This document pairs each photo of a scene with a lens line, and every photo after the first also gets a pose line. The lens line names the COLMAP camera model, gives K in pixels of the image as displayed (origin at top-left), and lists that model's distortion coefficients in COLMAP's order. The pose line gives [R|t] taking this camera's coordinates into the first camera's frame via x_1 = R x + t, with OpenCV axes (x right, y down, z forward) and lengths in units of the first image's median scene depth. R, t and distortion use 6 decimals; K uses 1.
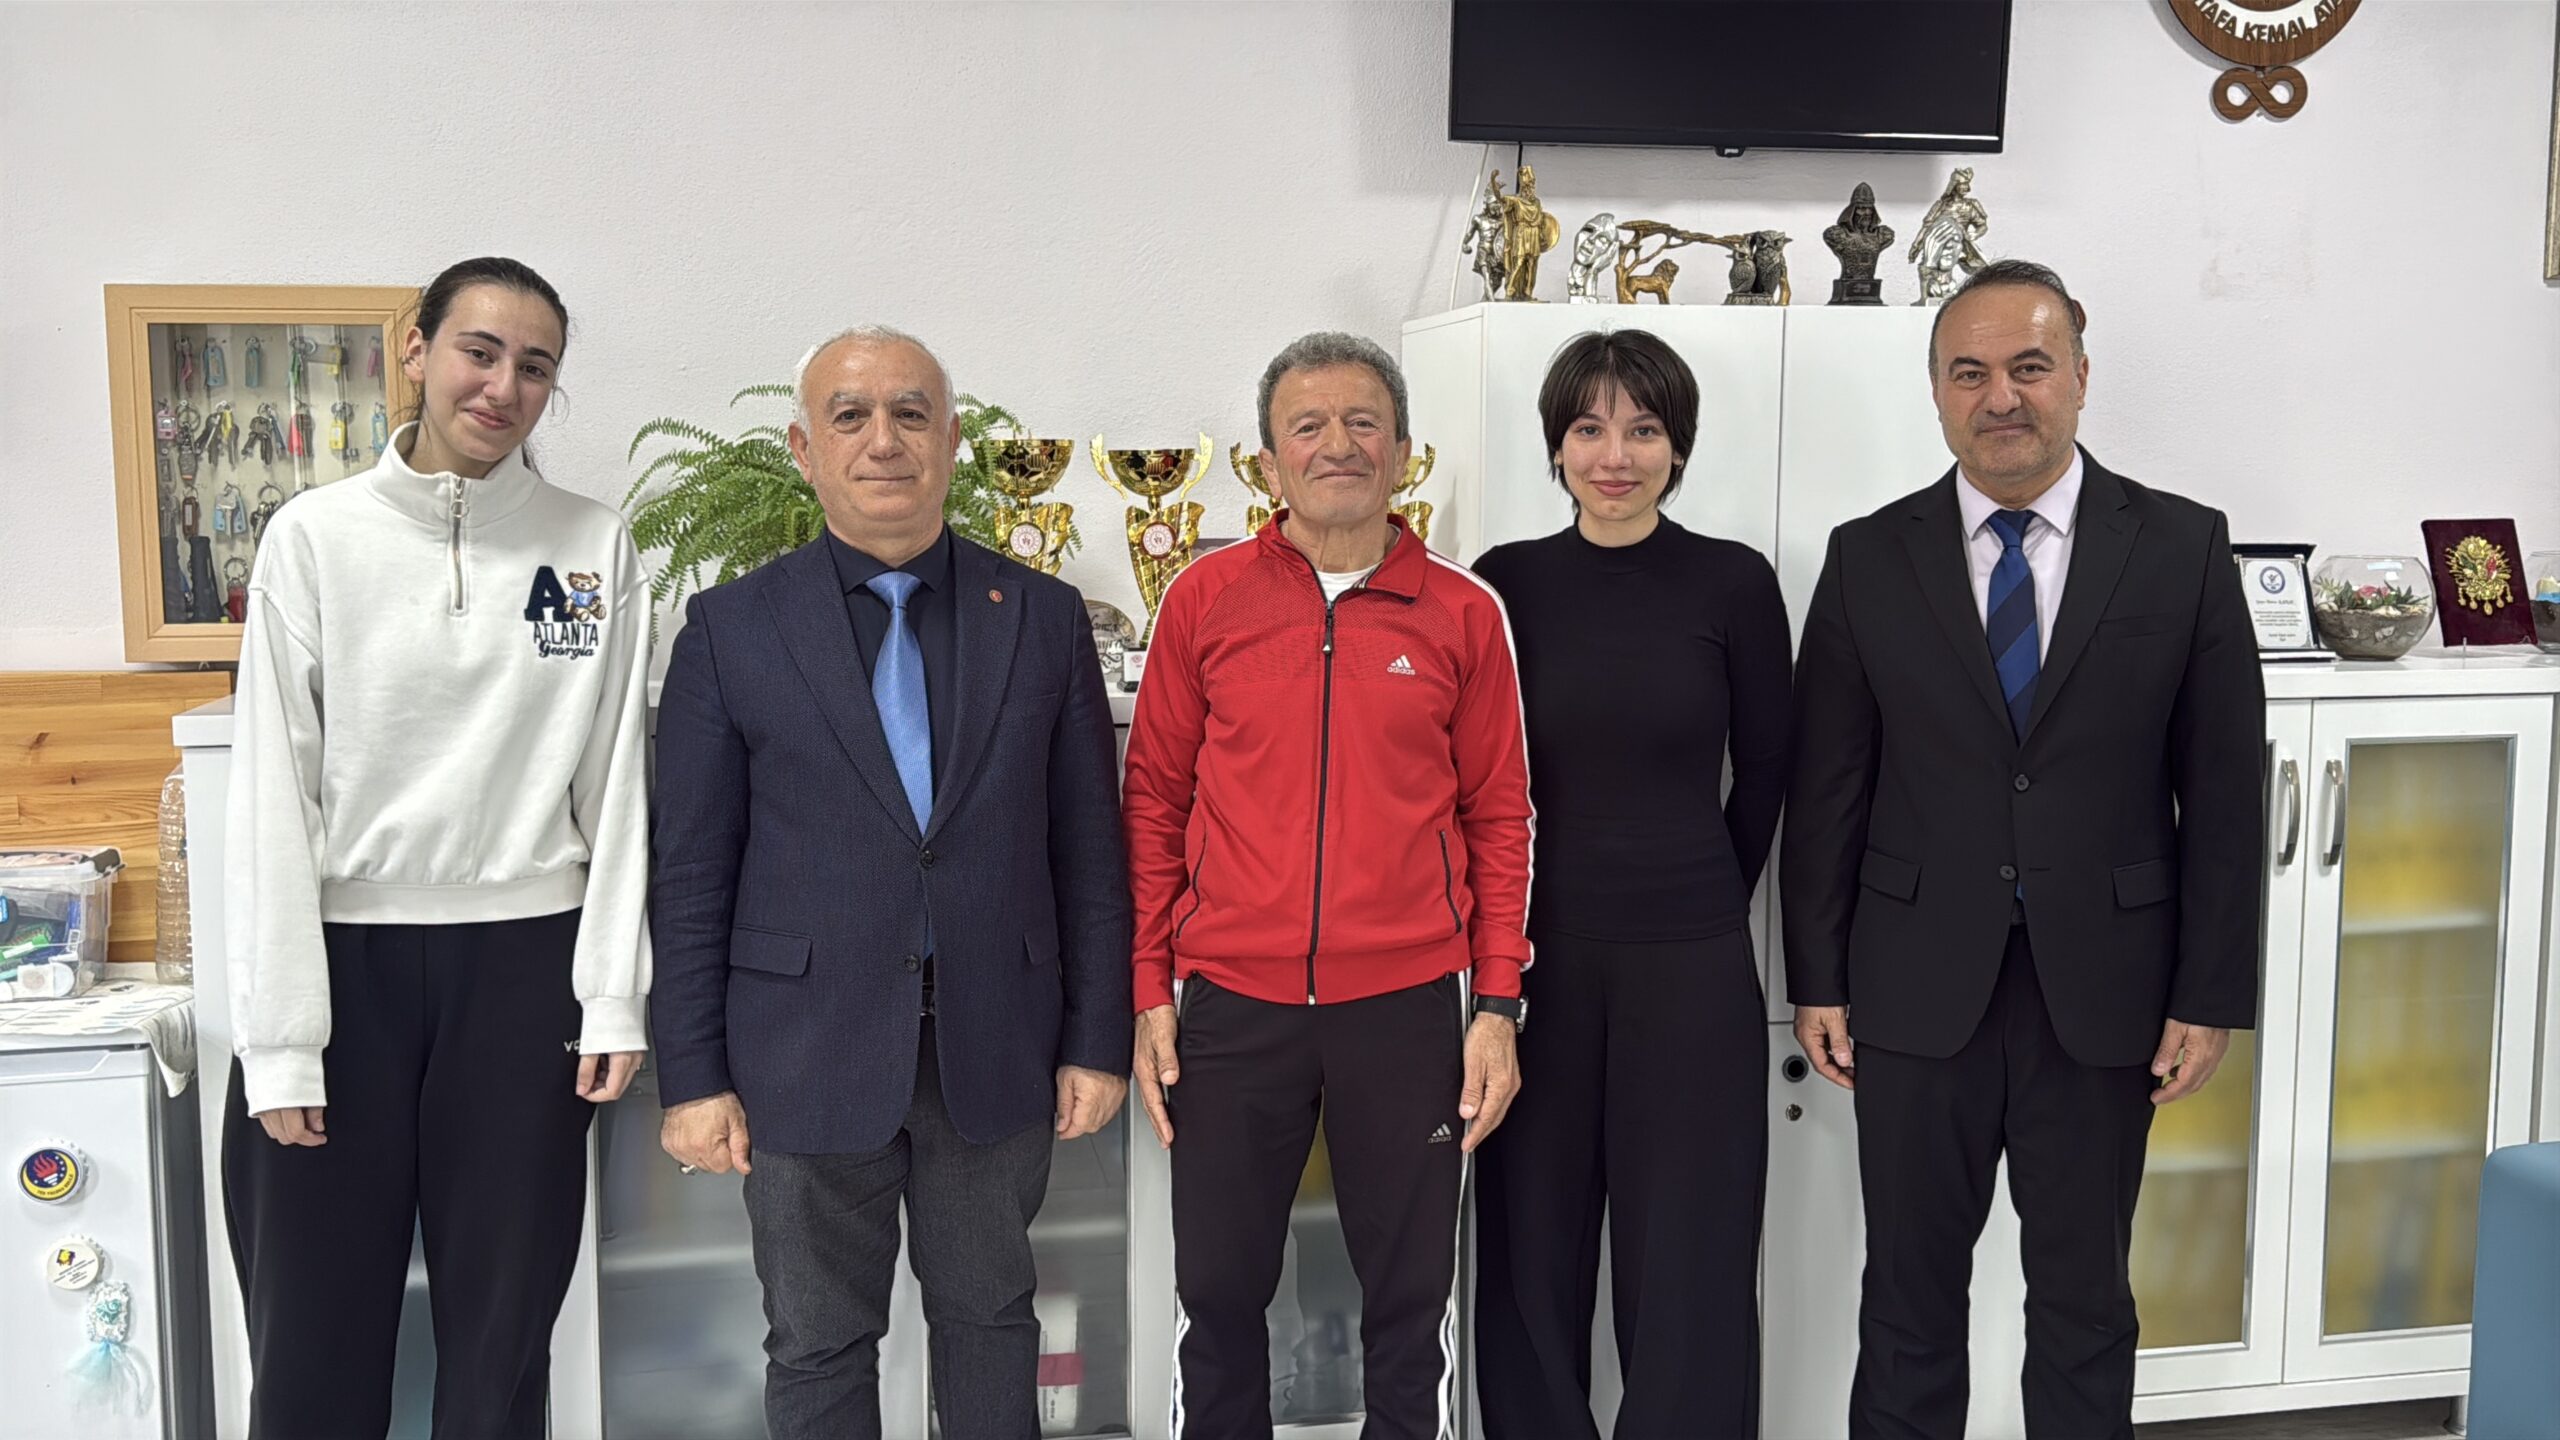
lens RADIAL K [[2571.0, 0, 1277.4], [0, 2571.0, 720.2], [0, 0, 1]] dist [-0.142313, 0.000000]
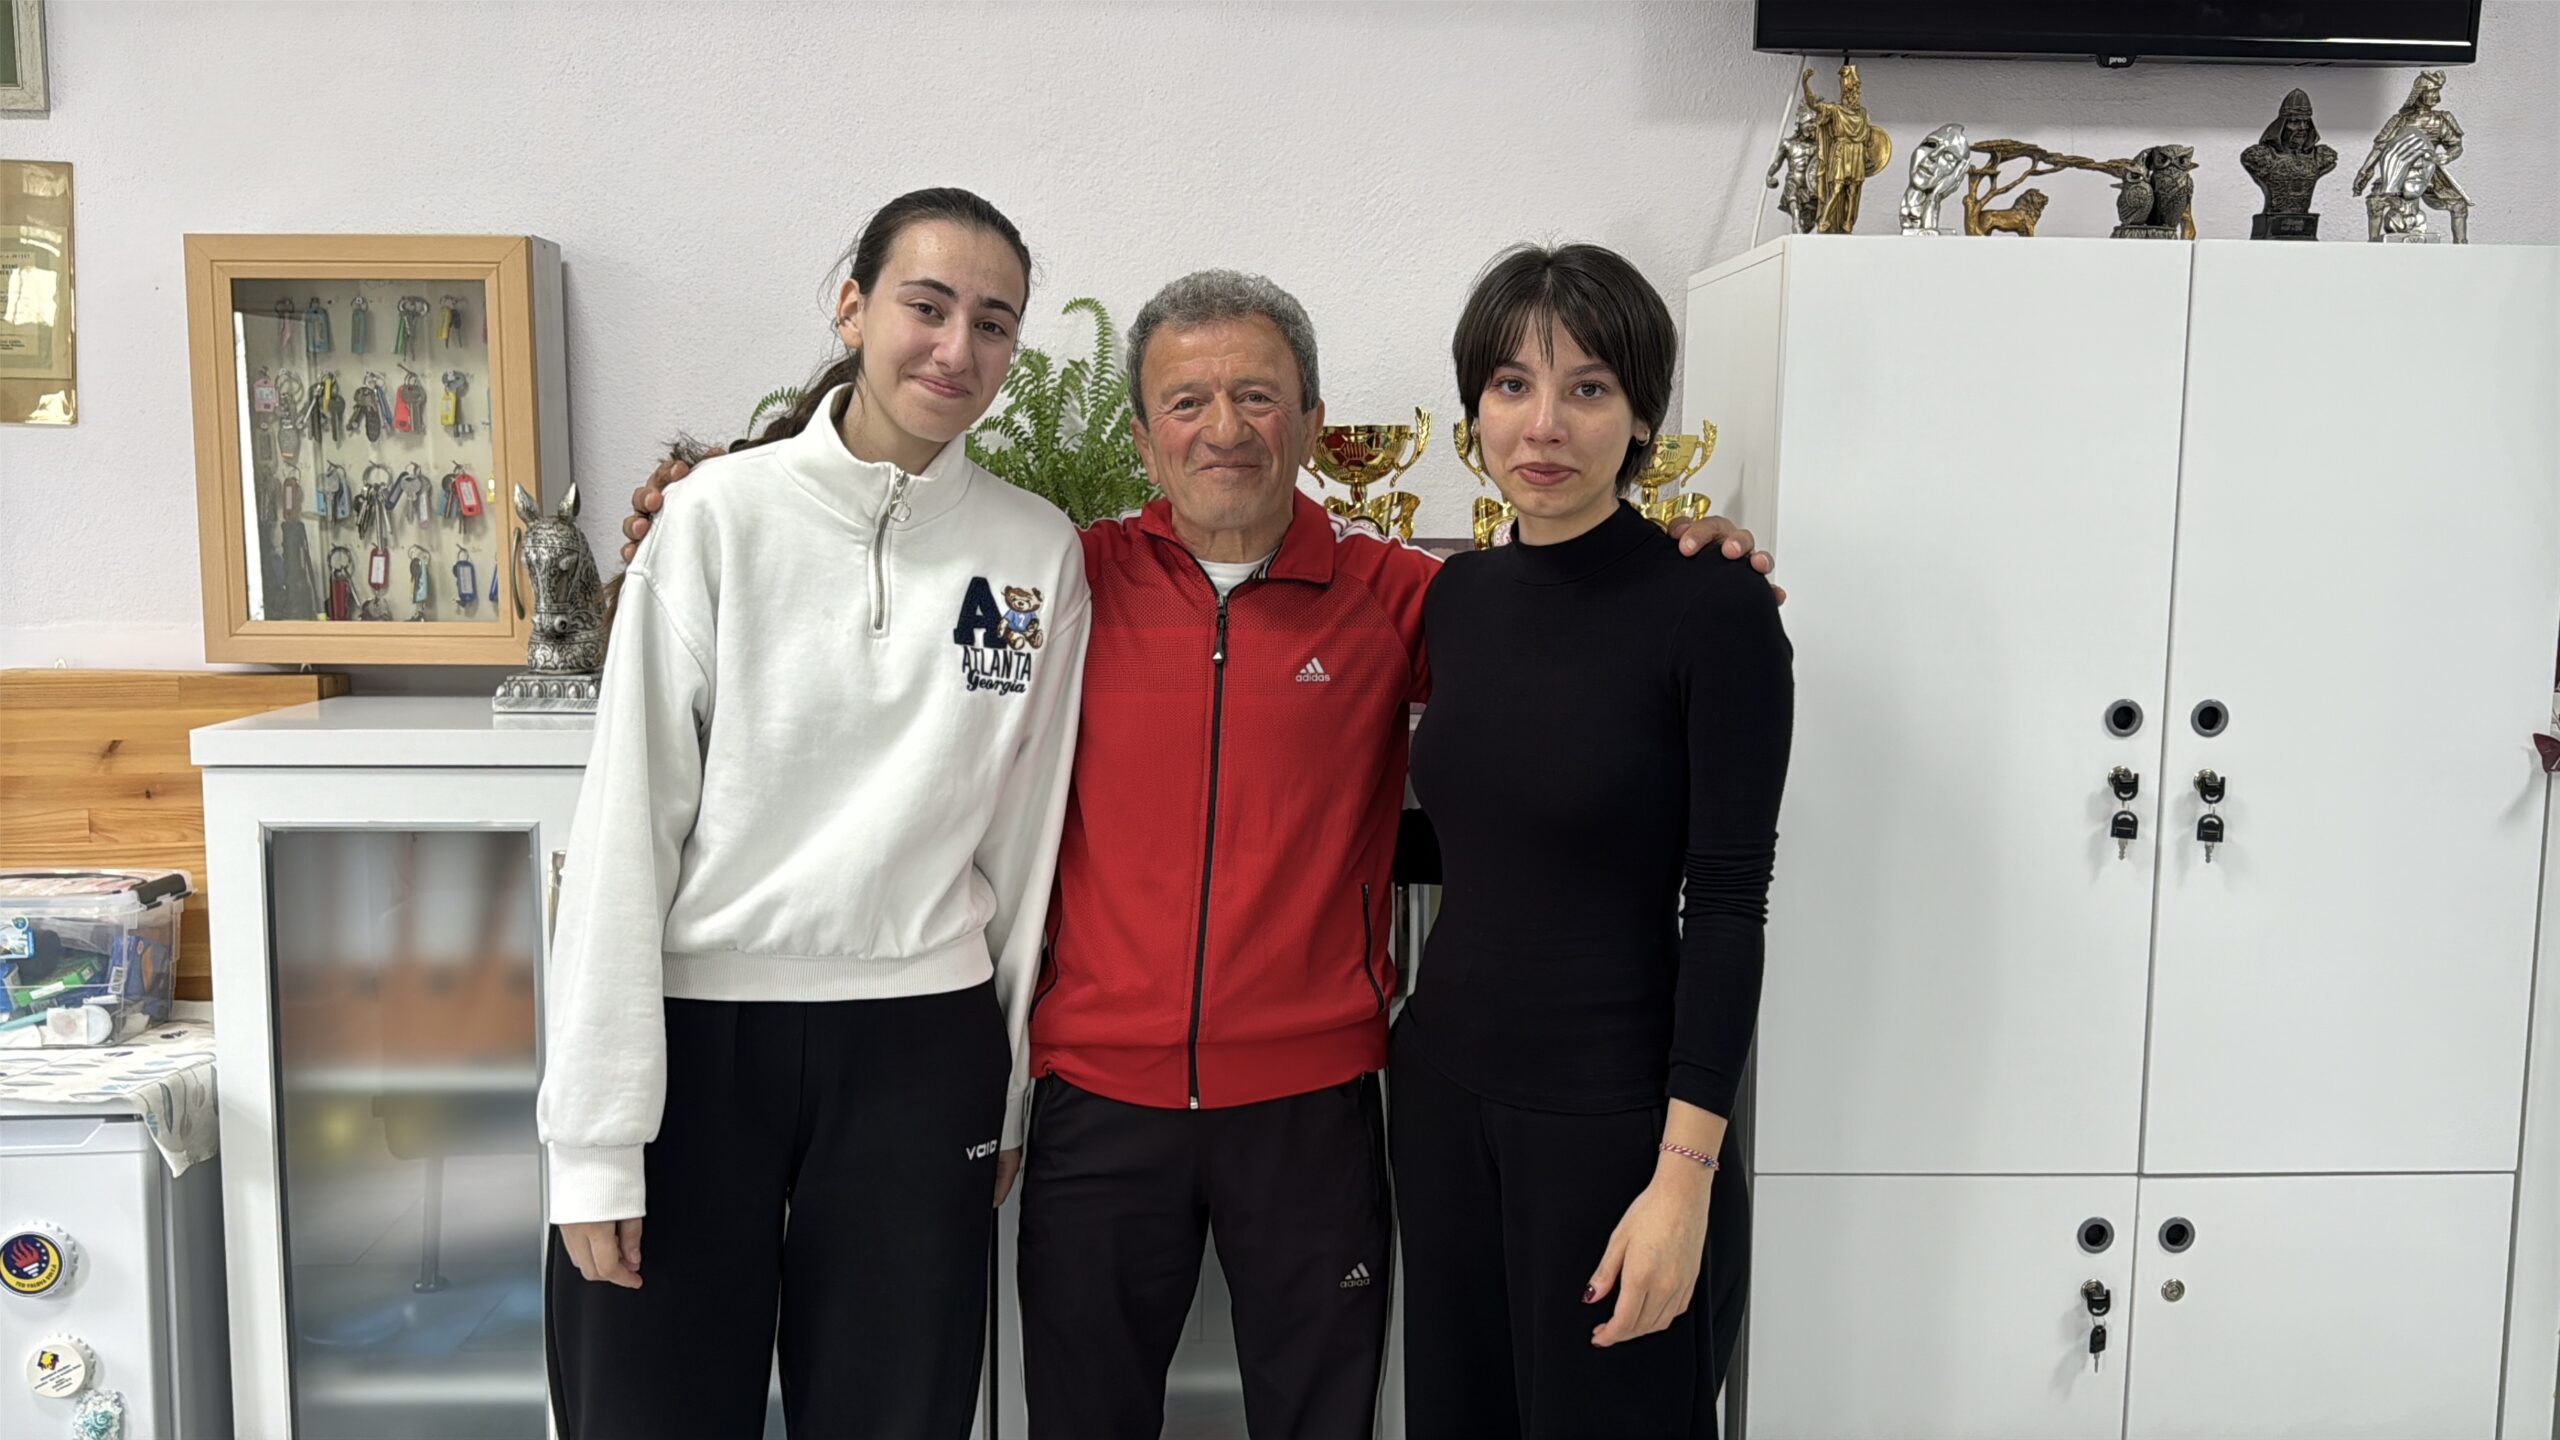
lens RADIAL K [[2085.5, 0, 1282.8], [0, 2085.5, 725.8], [0, 0, 1]] dist [-0.032260, -0.028579]
pose [[0.984046, 0.025492, -0.176080, 0.043213], [-0.023793, 0.999648, 0.011751, -0.018188], [0.176318, -0.007374, 0.984306, 0.339024]]
